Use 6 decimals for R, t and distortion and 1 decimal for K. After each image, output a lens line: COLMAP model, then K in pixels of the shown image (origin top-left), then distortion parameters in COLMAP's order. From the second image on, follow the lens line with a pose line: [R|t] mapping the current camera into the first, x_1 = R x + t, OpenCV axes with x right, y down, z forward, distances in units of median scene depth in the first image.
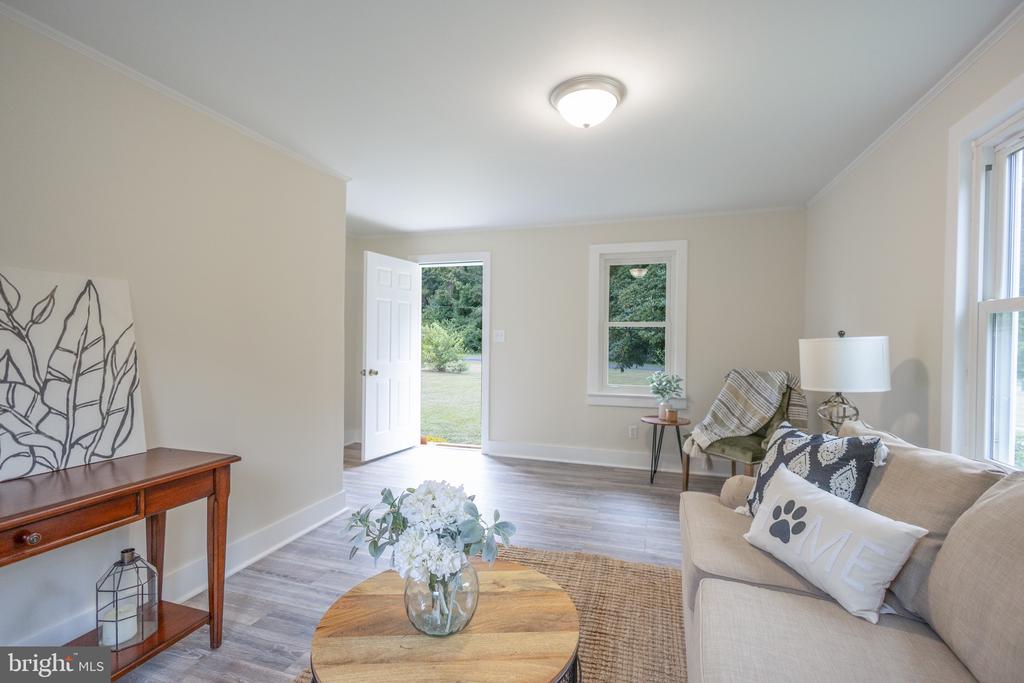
lens RADIAL K [[466.9, 0, 516.7], [0, 466.9, 343.0], [0, 0, 1]] dist [-0.000887, -0.000252]
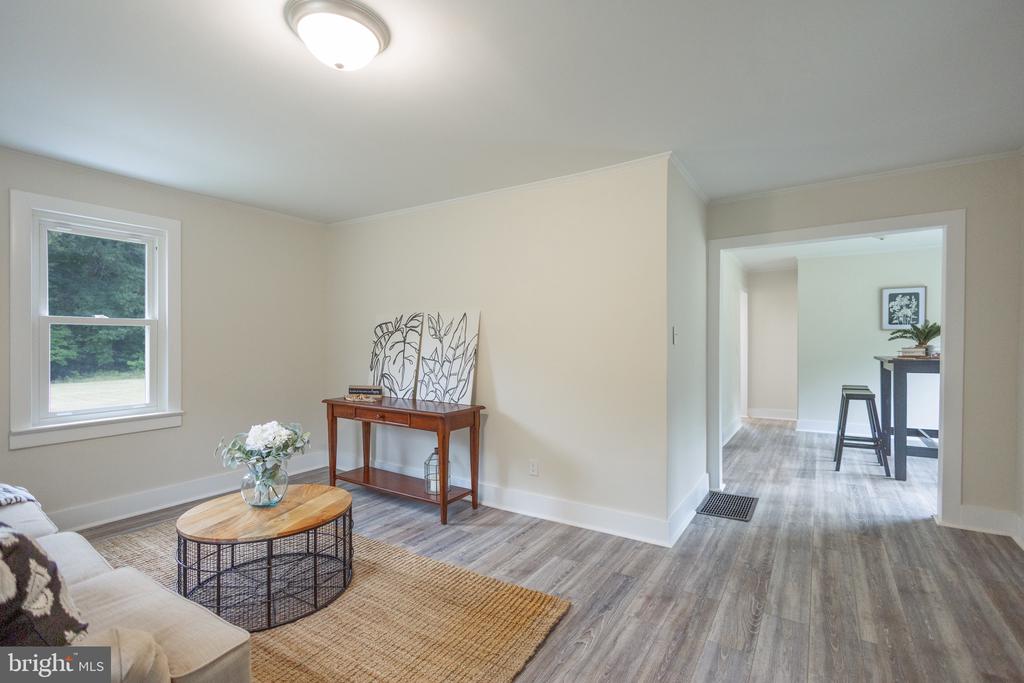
lens RADIAL K [[466.9, 0, 518.3], [0, 466.9, 341.1], [0, 0, 1]] dist [-0.000887, -0.000252]
pose [[-0.253467, -0.005819, -0.967327, 0.988408], [-0.013071, 0.999911, -0.002590, -0.012851], [0.967256, 0.011988, -0.253521, 1.788355]]
